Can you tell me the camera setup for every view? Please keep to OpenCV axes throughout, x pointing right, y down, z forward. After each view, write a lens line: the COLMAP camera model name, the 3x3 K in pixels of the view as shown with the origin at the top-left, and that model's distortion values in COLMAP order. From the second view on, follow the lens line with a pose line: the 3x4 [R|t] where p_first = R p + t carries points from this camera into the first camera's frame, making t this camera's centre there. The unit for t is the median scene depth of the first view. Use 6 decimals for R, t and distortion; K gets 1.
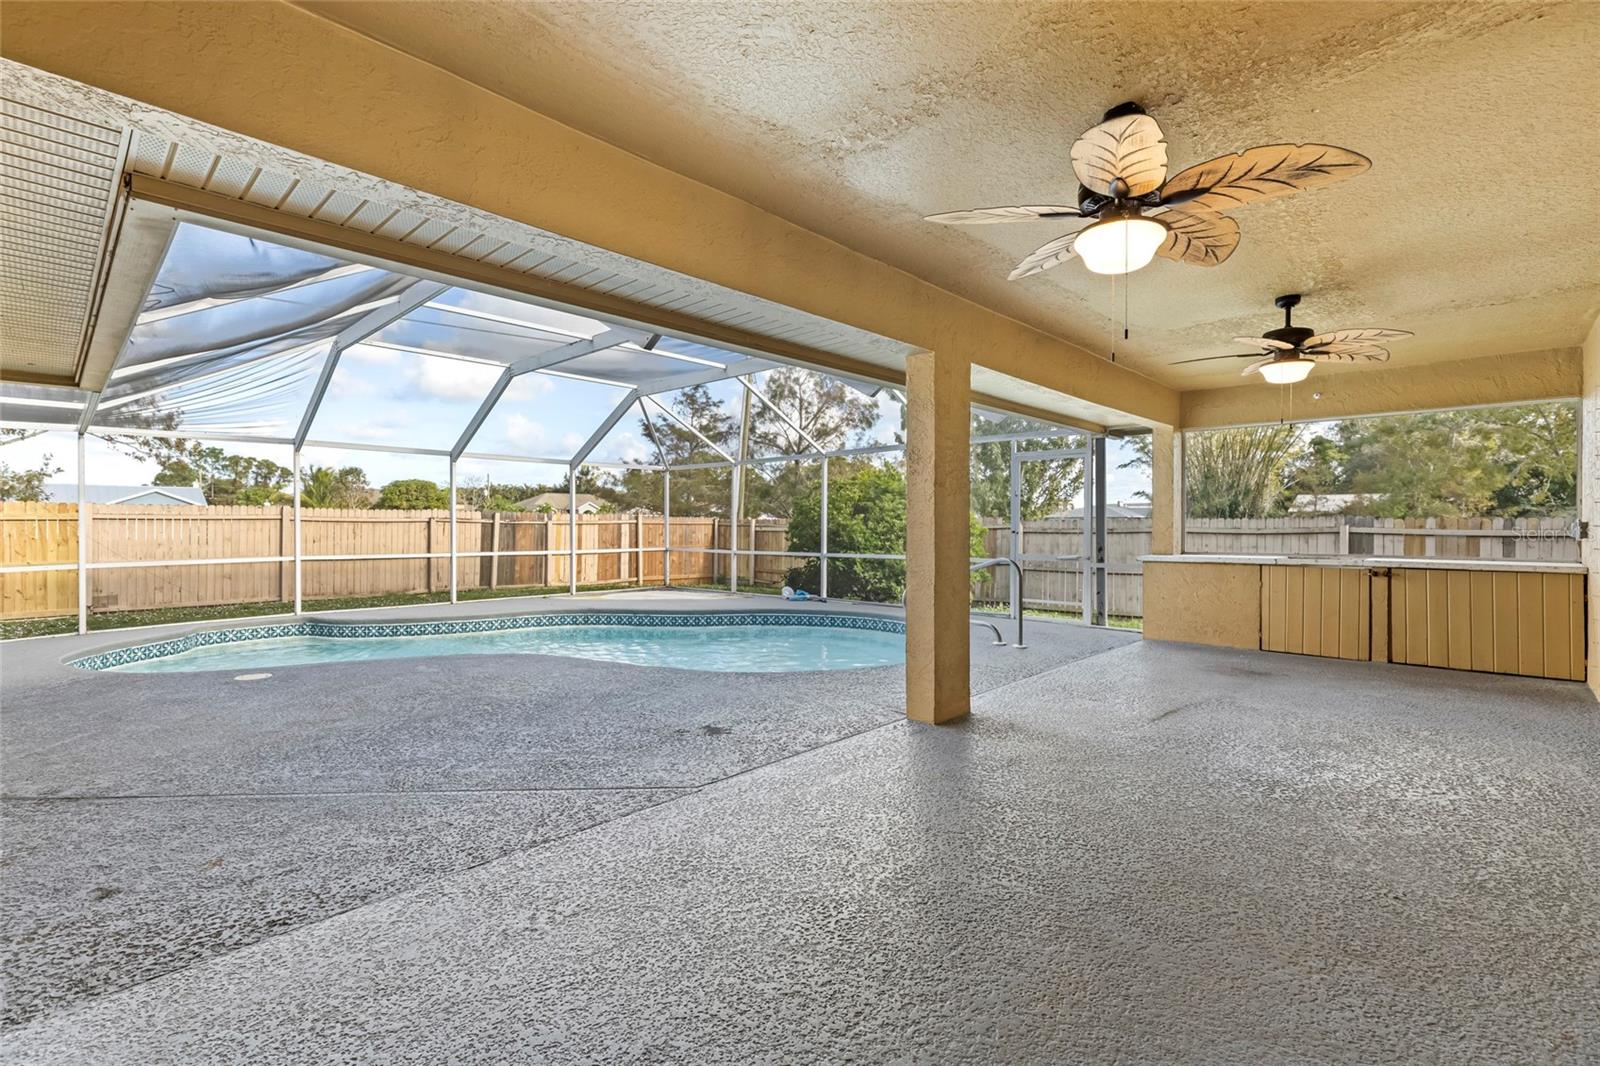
lens RADIAL K [[723.9, 0, 810.7], [0, 723.9, 517.8], [0, 0, 1]] dist [0.004461, 0.000651]
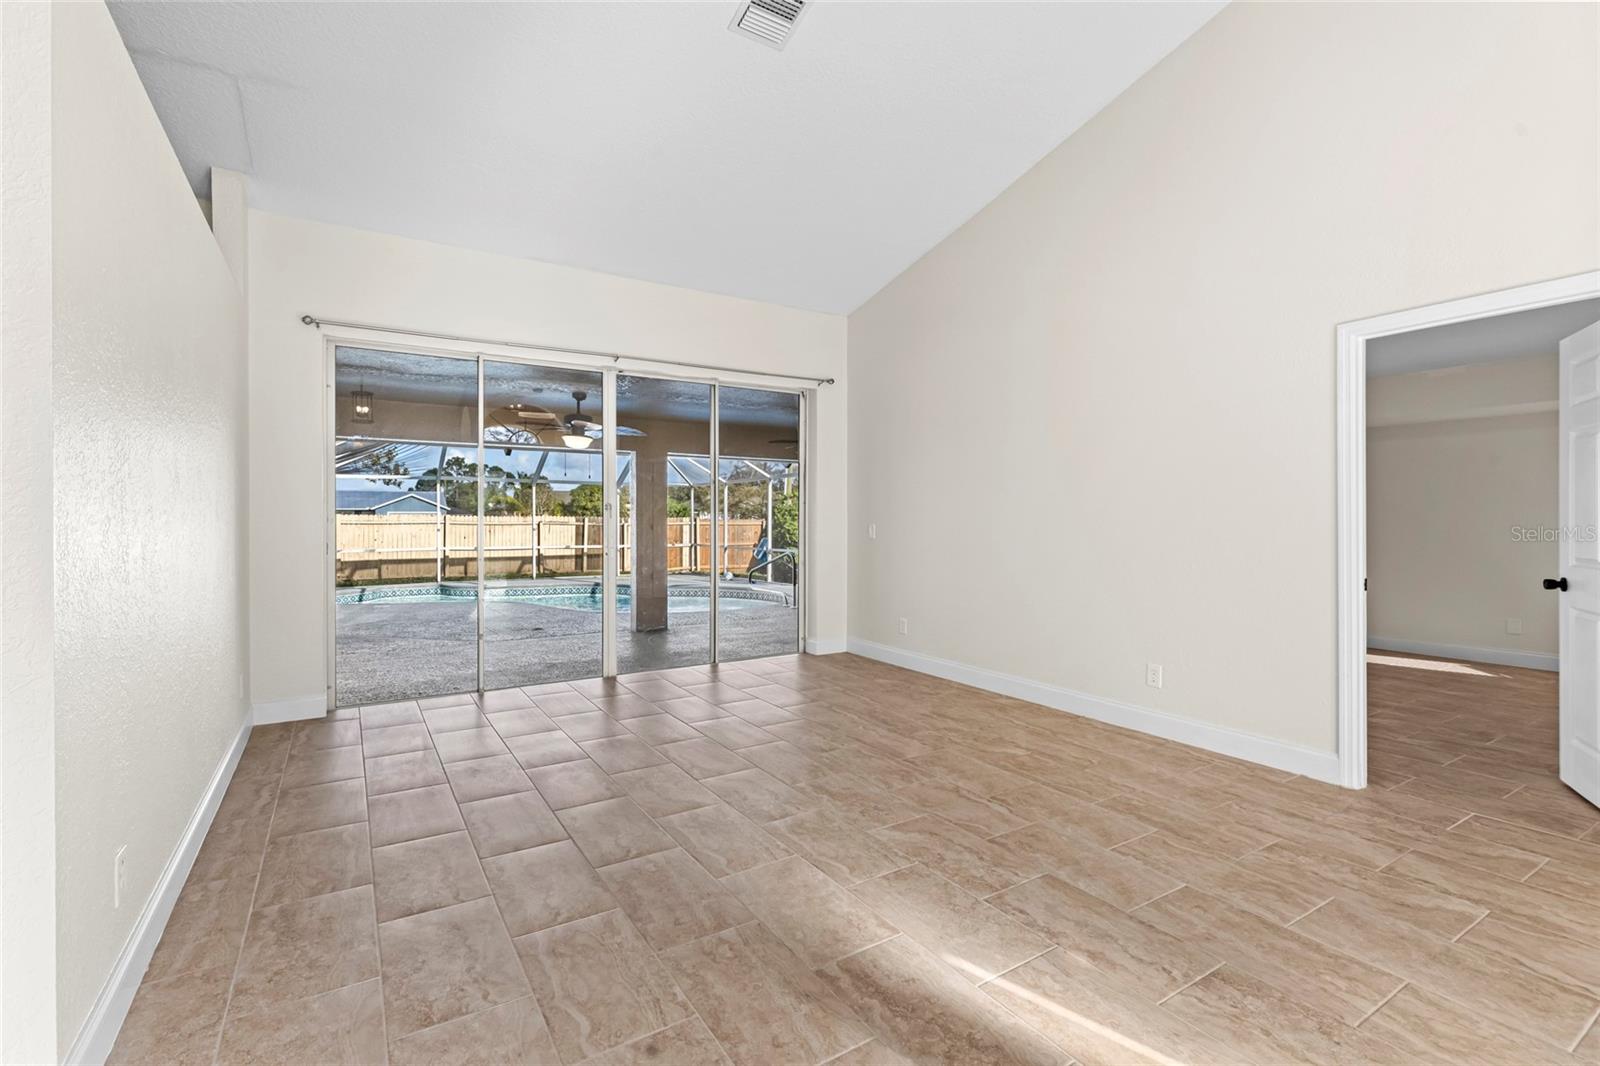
lens RADIAL K [[723.9, 0, 809.1], [0, 723.9, 527.3], [0, 0, 1]] dist [0.004461, 0.000651]
pose [[0.967881, 0.004116, -0.251377, 0.340998], [0.001503, 0.999753, 0.022158, -0.018773], [0.251406, -0.021824, 0.967636, -0.248792]]
